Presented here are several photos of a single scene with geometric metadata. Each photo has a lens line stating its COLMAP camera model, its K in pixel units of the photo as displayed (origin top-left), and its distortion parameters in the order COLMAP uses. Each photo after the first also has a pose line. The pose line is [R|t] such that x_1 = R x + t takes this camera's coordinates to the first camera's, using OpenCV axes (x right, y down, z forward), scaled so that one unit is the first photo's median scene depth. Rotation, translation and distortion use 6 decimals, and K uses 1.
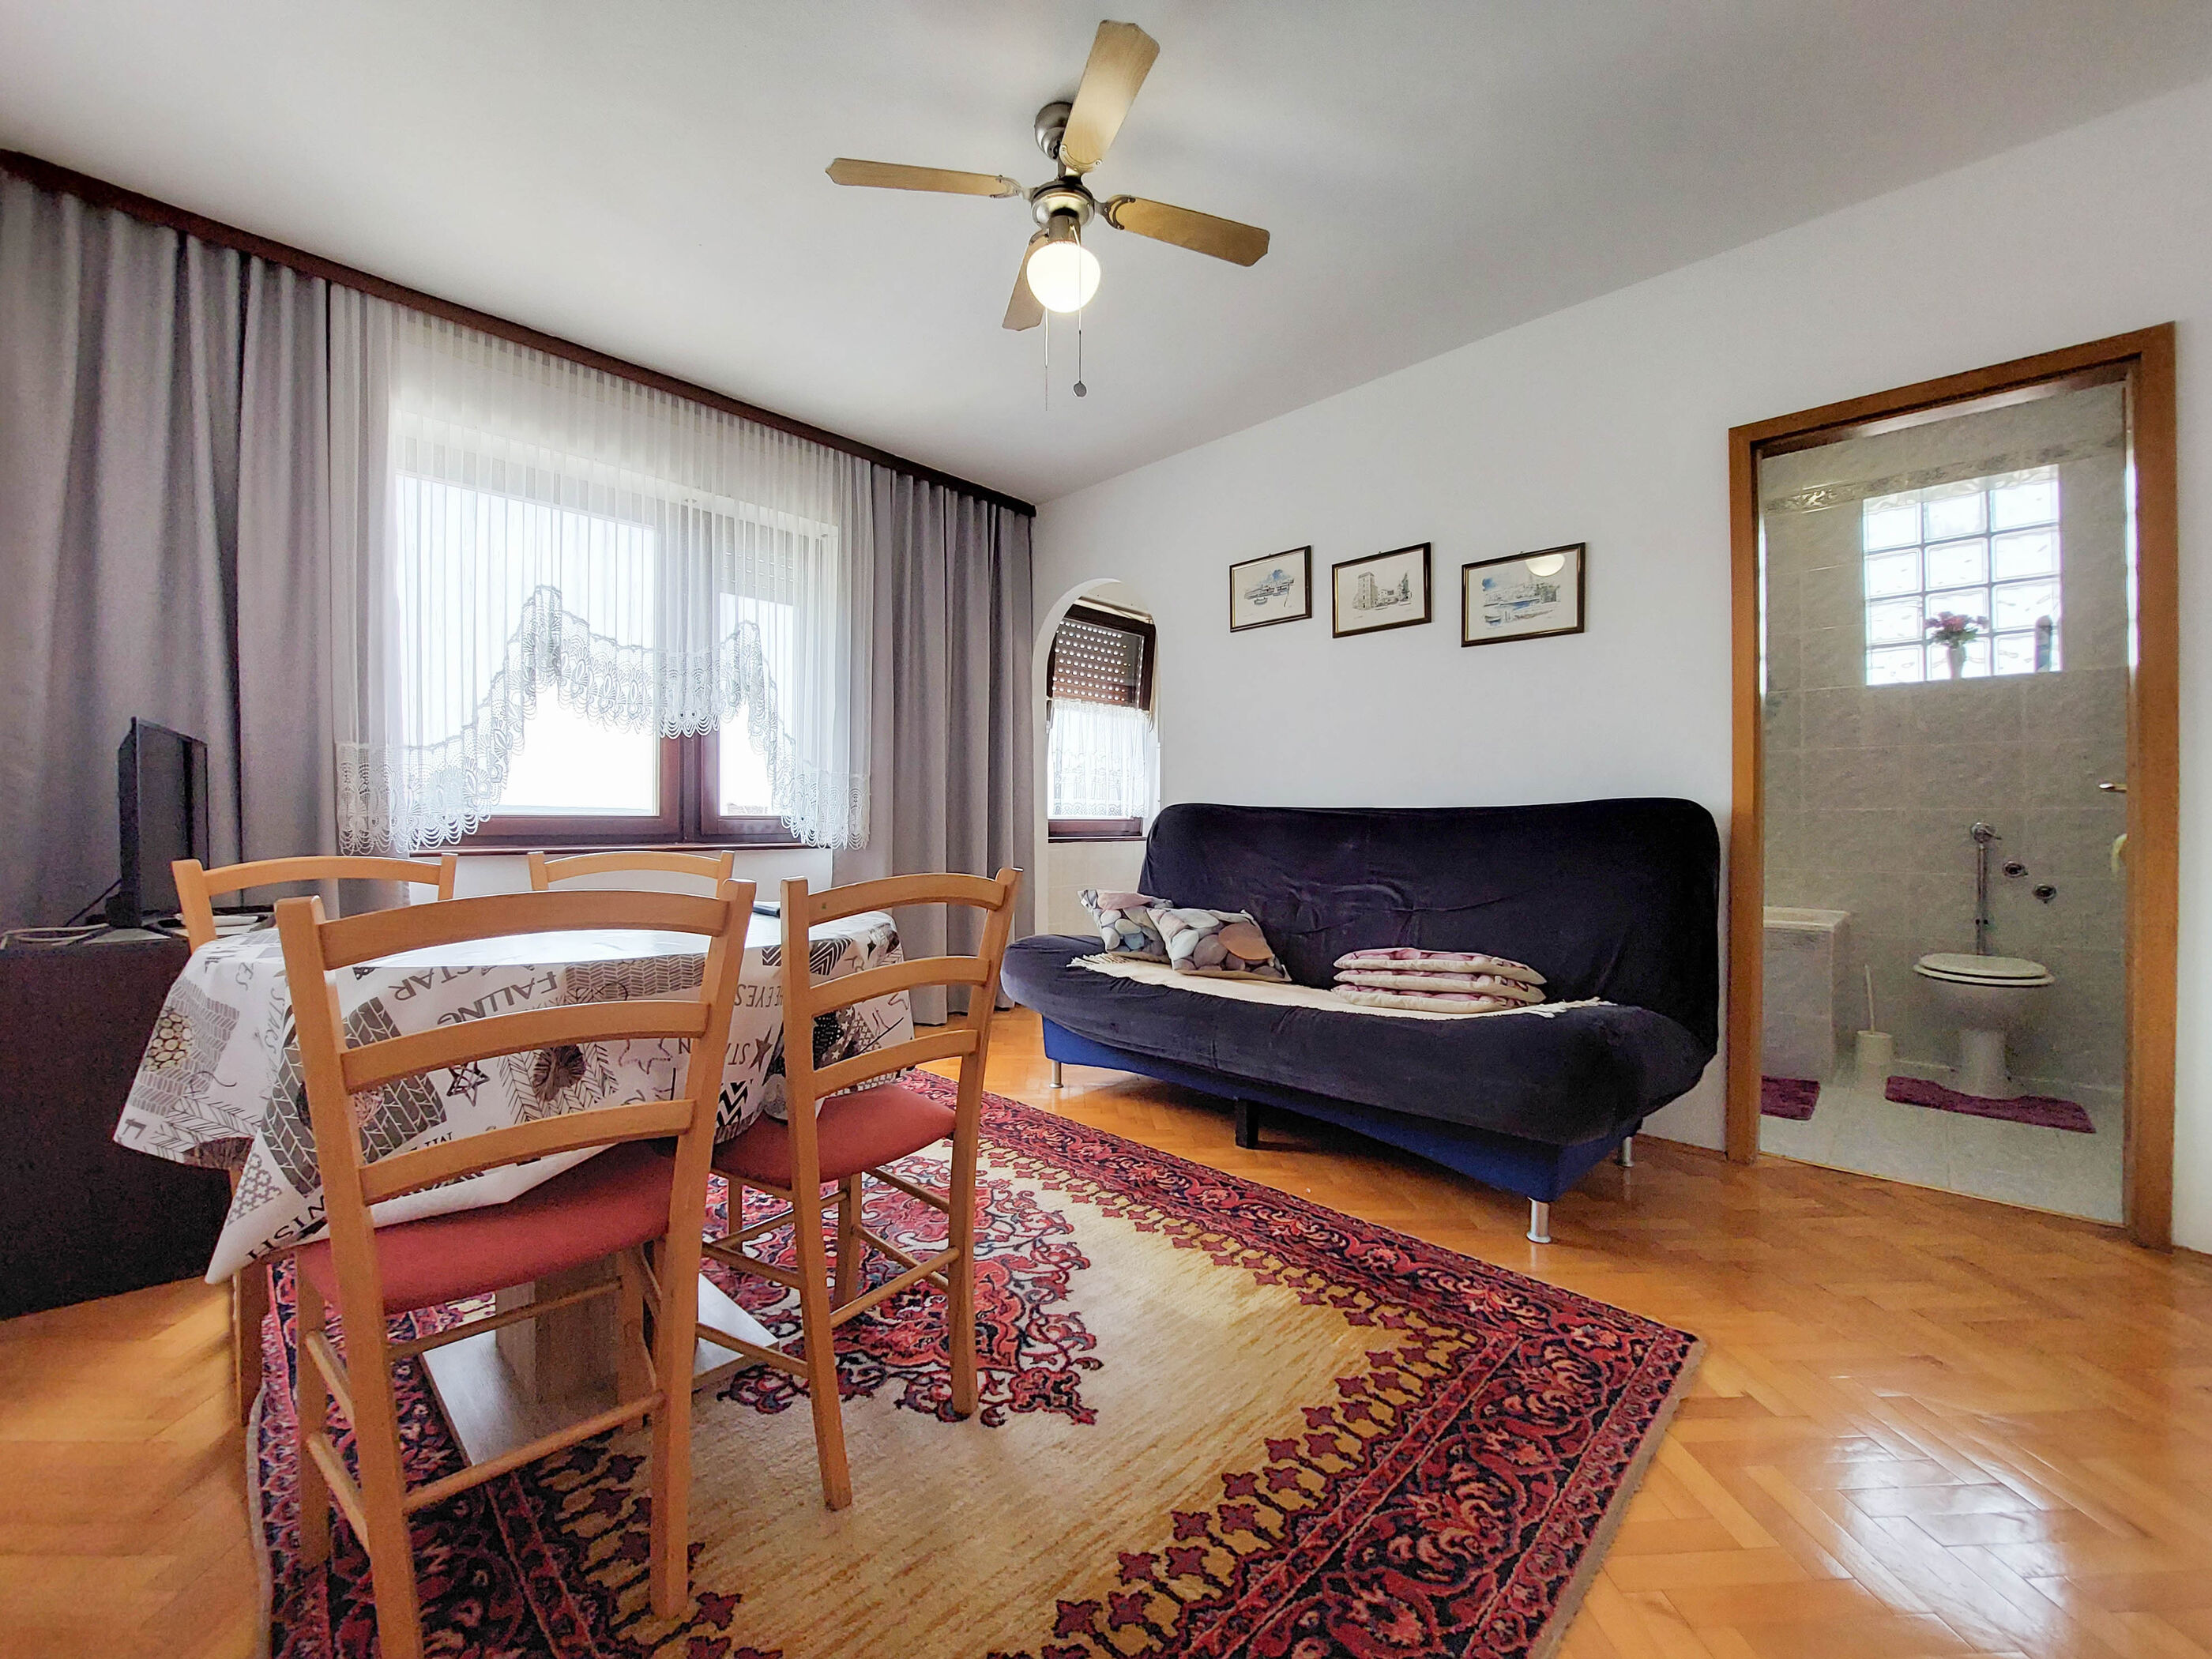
lens RADIAL K [[889.3, 0, 1103.9], [0, 889.3, 821.9], [0, 0, 1]] dist [-0.016865, -0.000516]
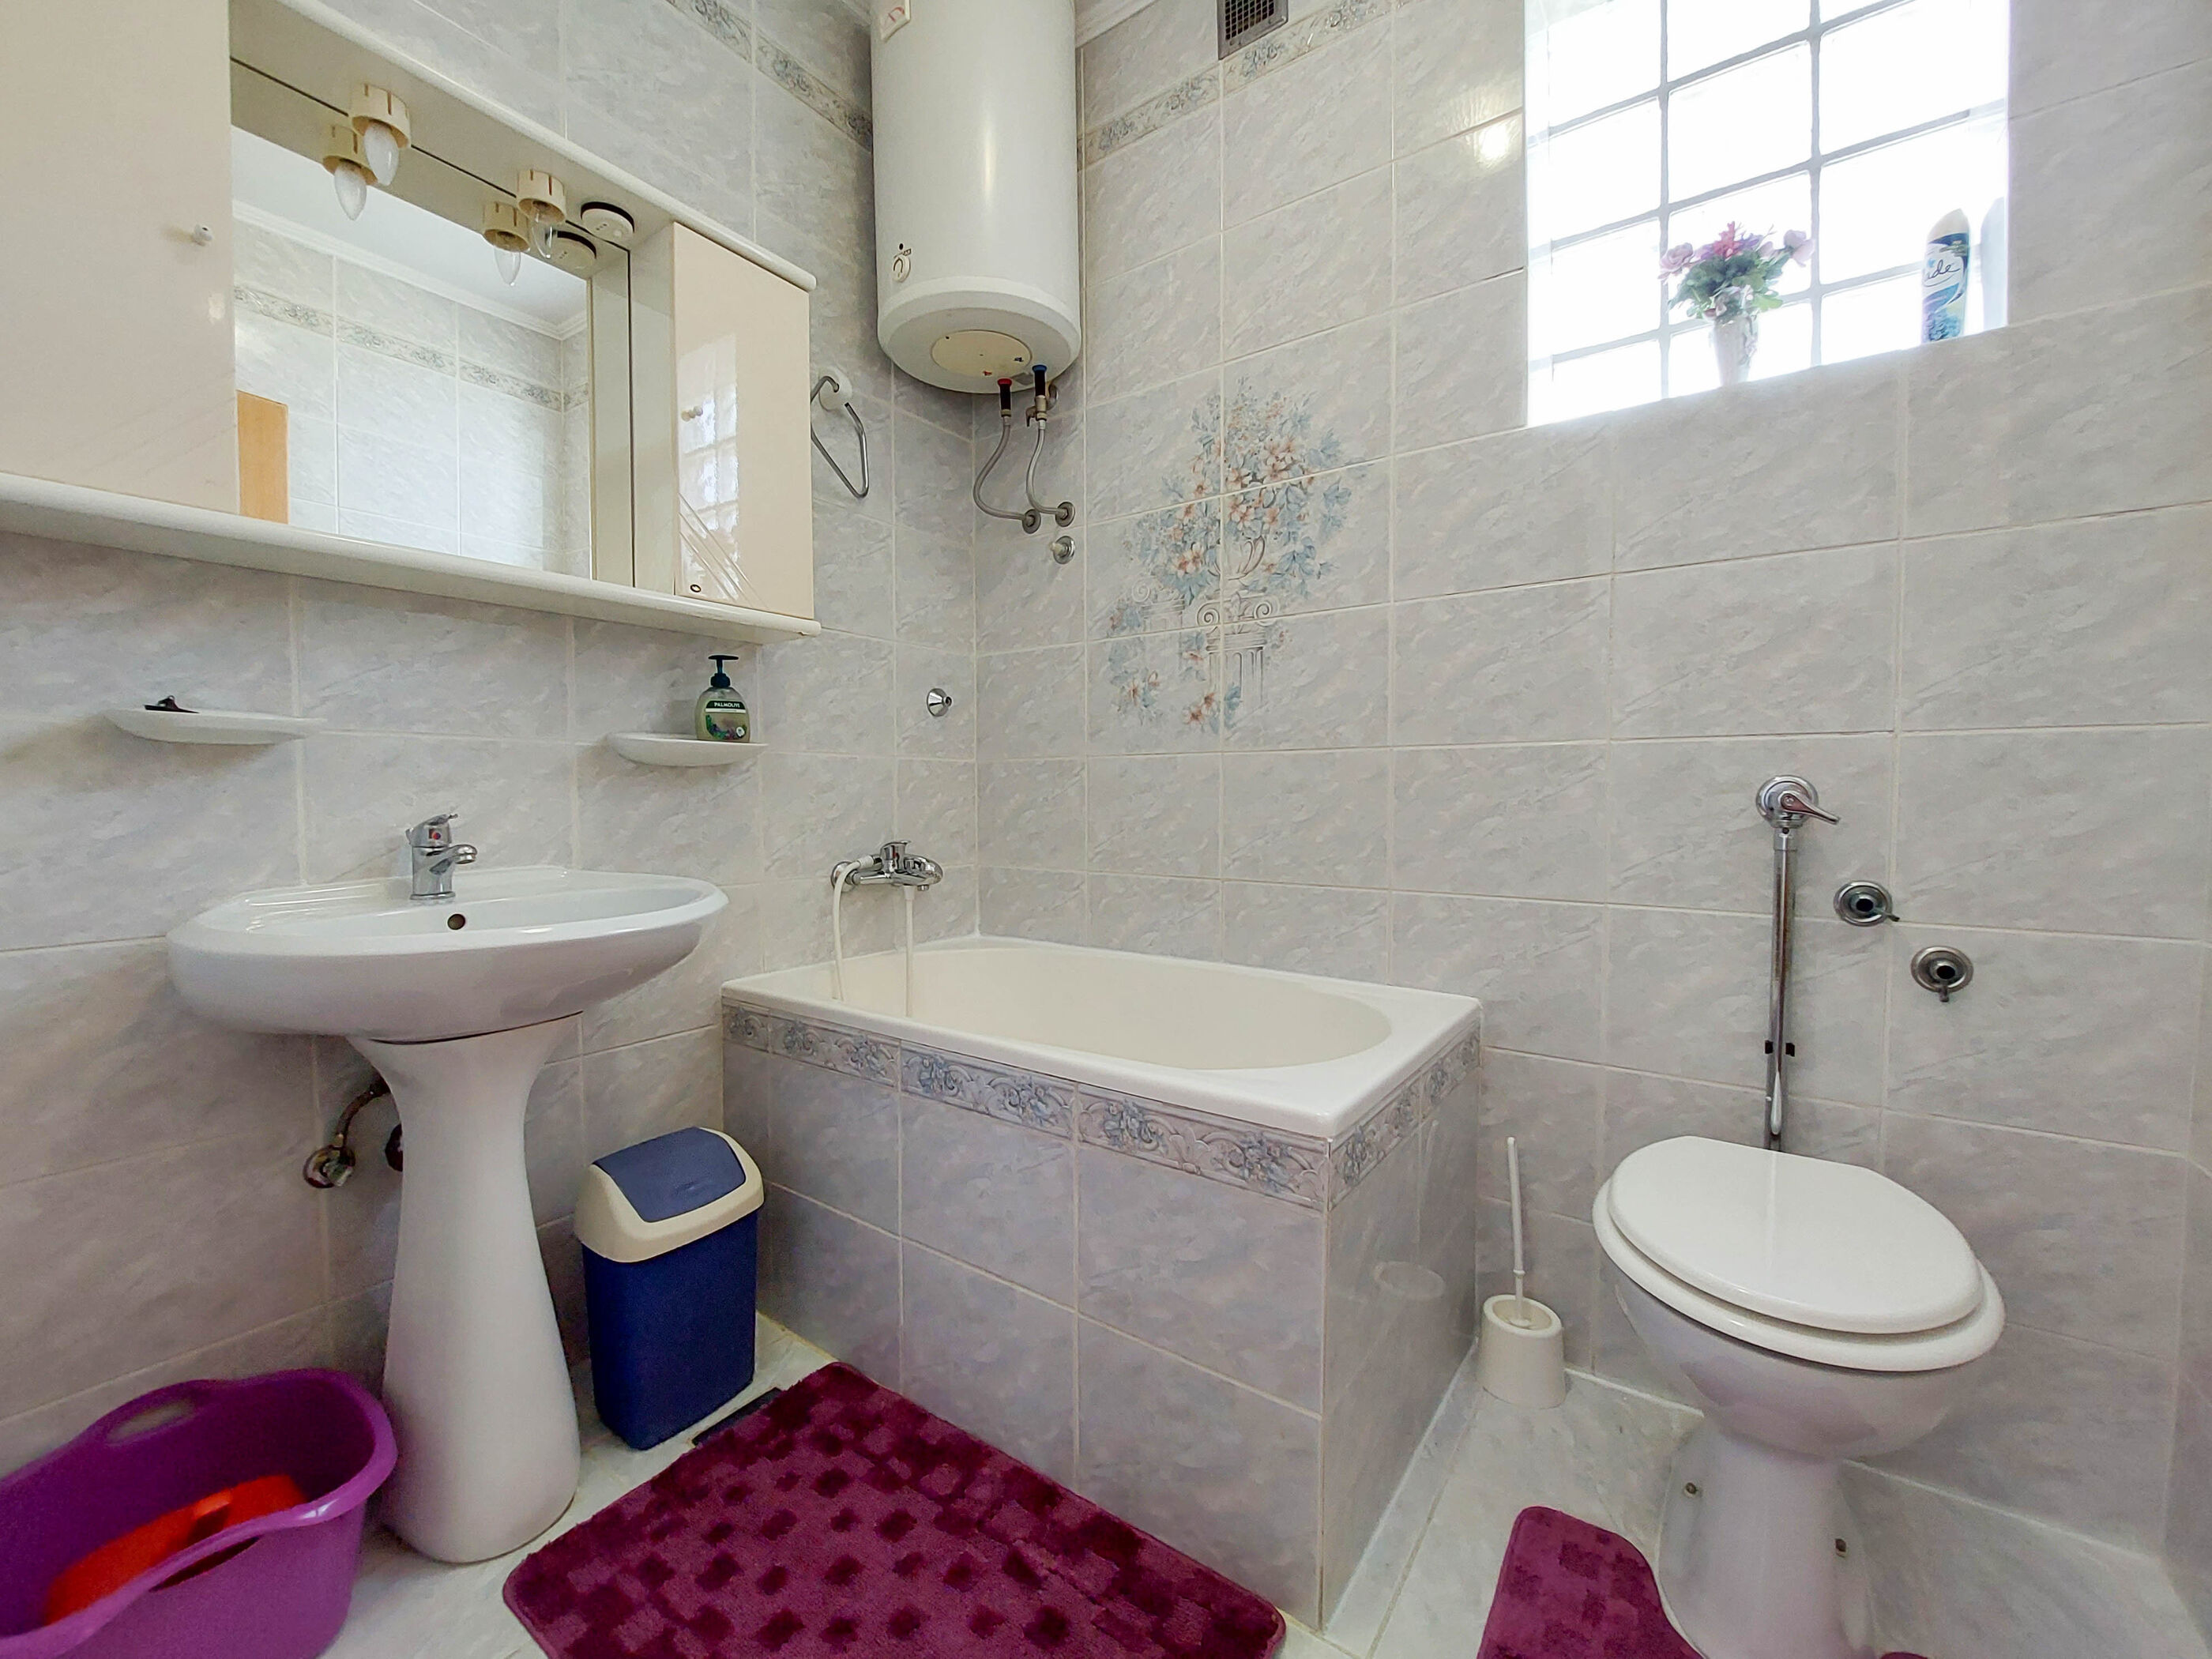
lens RADIAL K [[889.3, 0, 1093.8], [0, 889.3, 840.5], [0, 0, 1]] dist [-0.016865, -0.000516]
pose [[0.988279, -0.001225, 0.152651, 0.518391], [-0.004183, 0.999375, 0.035102, 0.012935], [-0.152598, -0.035329, 0.987657, 0.532180]]
